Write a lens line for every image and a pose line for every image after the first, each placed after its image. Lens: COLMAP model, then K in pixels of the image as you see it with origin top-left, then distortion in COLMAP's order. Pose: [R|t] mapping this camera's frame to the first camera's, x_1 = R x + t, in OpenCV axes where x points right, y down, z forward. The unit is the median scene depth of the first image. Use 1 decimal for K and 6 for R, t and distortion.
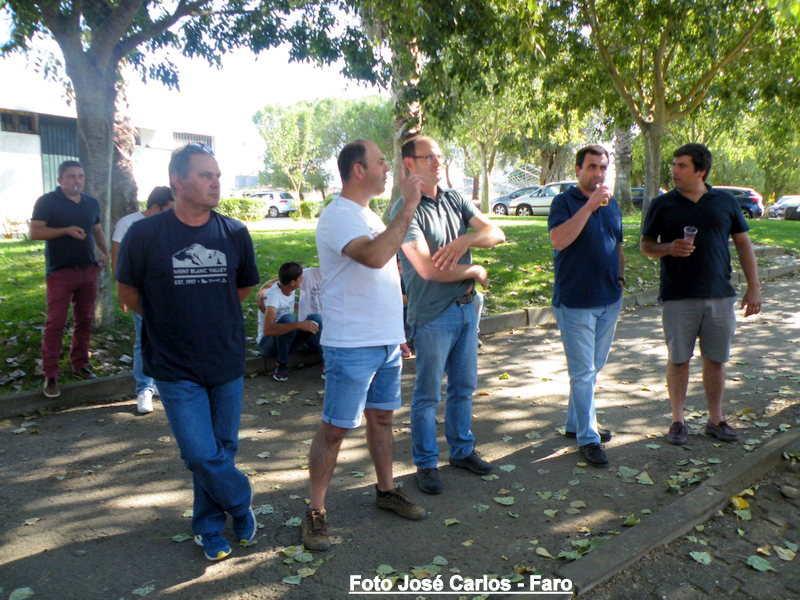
lens RADIAL K [[613.4, 0, 422.2], [0, 613.4, 298.1], [0, 0, 1]] dist [-0.180378, 0.176999]
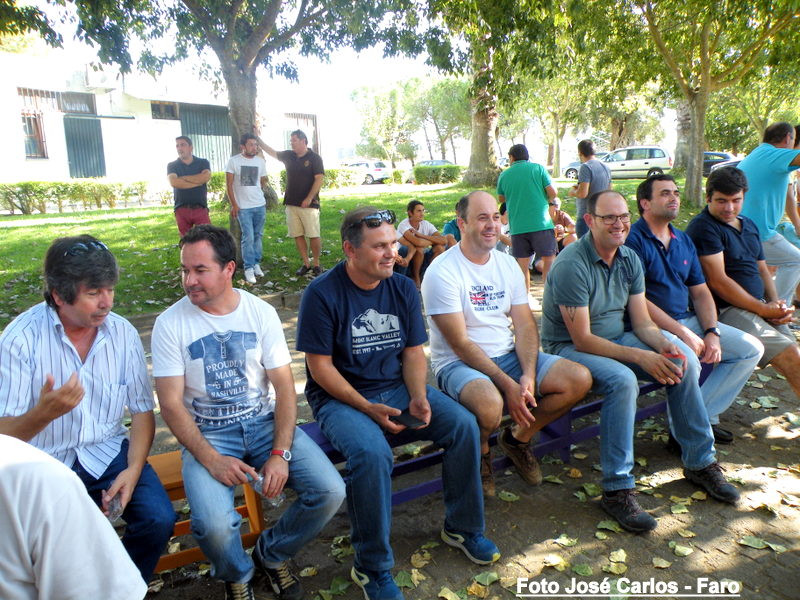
lens RADIAL K [[613.4, 0, 422.2], [0, 613.4, 298.1], [0, 0, 1]] dist [-0.180378, 0.176999]
pose [[0.989061, 0.006037, -0.147383, 0.041289], [0.001443, 0.998718, 0.050593, 0.042190], [0.147500, -0.050253, 0.987785, -0.231496]]
